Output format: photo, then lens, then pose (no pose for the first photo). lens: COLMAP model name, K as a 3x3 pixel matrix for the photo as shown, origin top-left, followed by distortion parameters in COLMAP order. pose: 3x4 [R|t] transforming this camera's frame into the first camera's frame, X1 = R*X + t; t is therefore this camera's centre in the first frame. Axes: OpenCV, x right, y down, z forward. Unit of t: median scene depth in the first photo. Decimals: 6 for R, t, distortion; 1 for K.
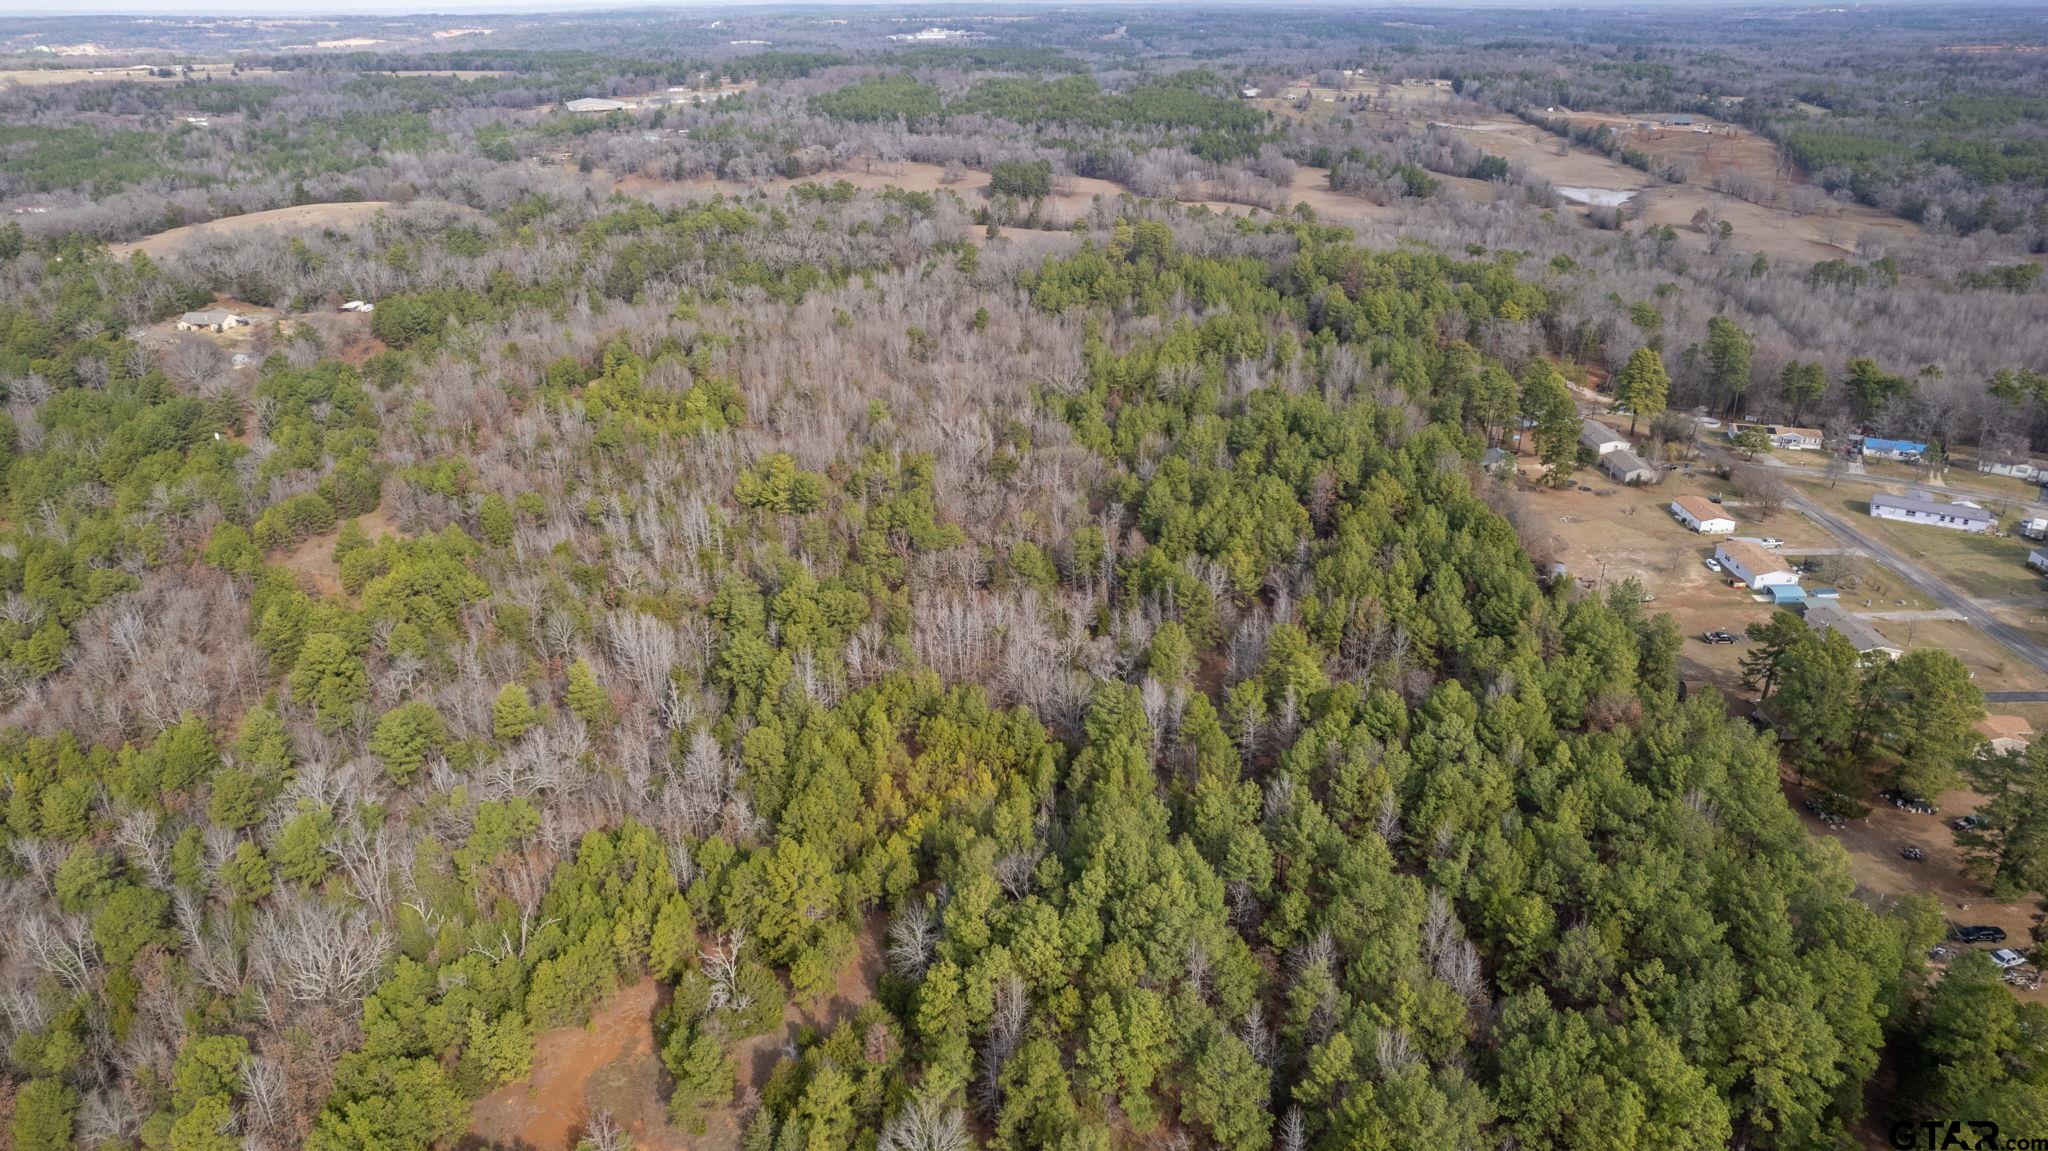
lens RADIAL K [[1300.0, 0, 1027.5], [0, 1300.0, 576.2], [0, 0, 1]] dist [-0.086812, 0.073459]
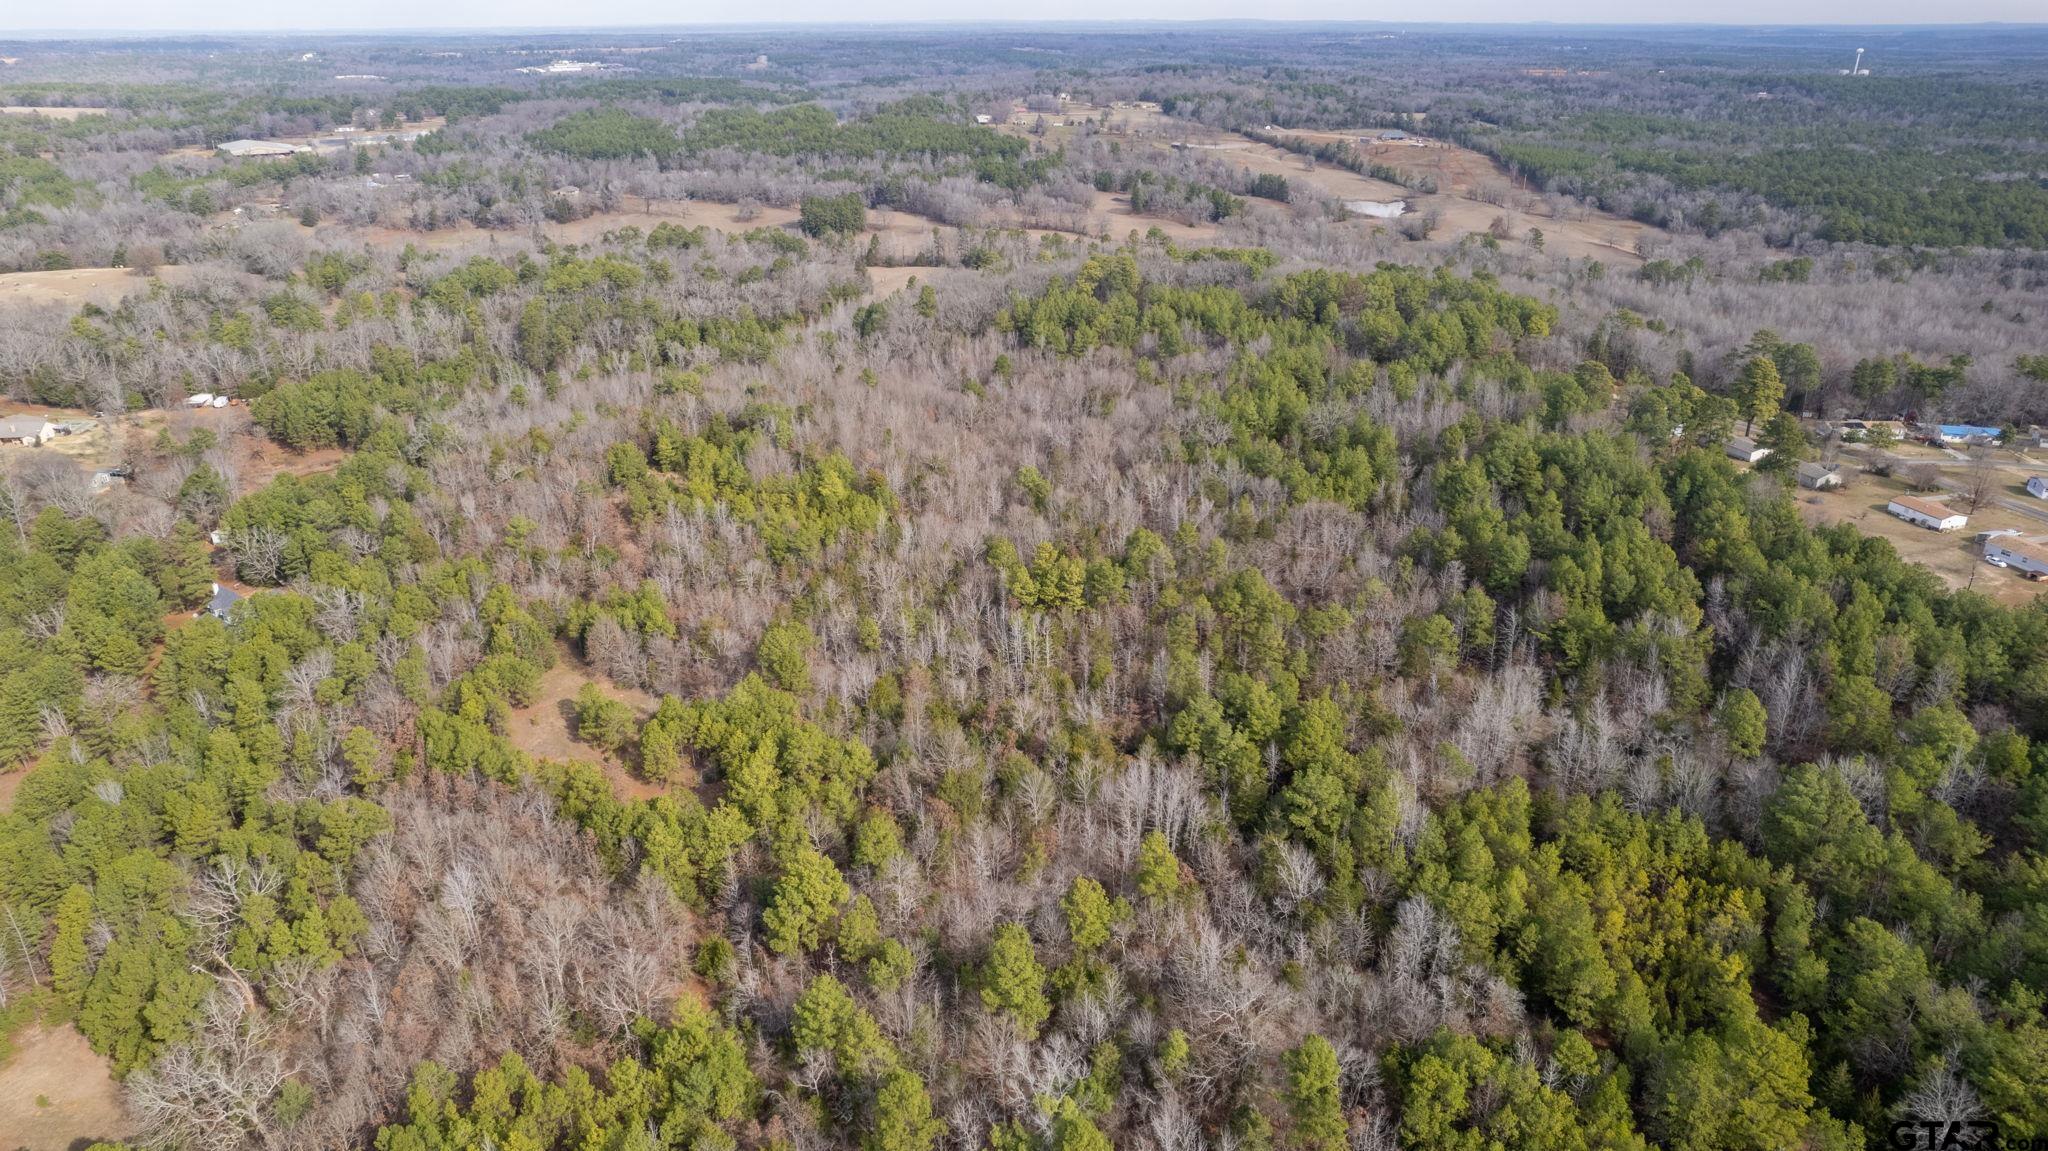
lens RADIAL K [[1300.0, 0, 1027.5], [0, 1300.0, 576.2], [0, 0, 1]] dist [-0.086812, 0.073459]
pose [[0.959537, -0.106712, 0.260580, -0.127186], [0.111726, 0.993729, -0.004462, -0.020687], [-0.258470, 0.033395, 0.965442, 0.050849]]
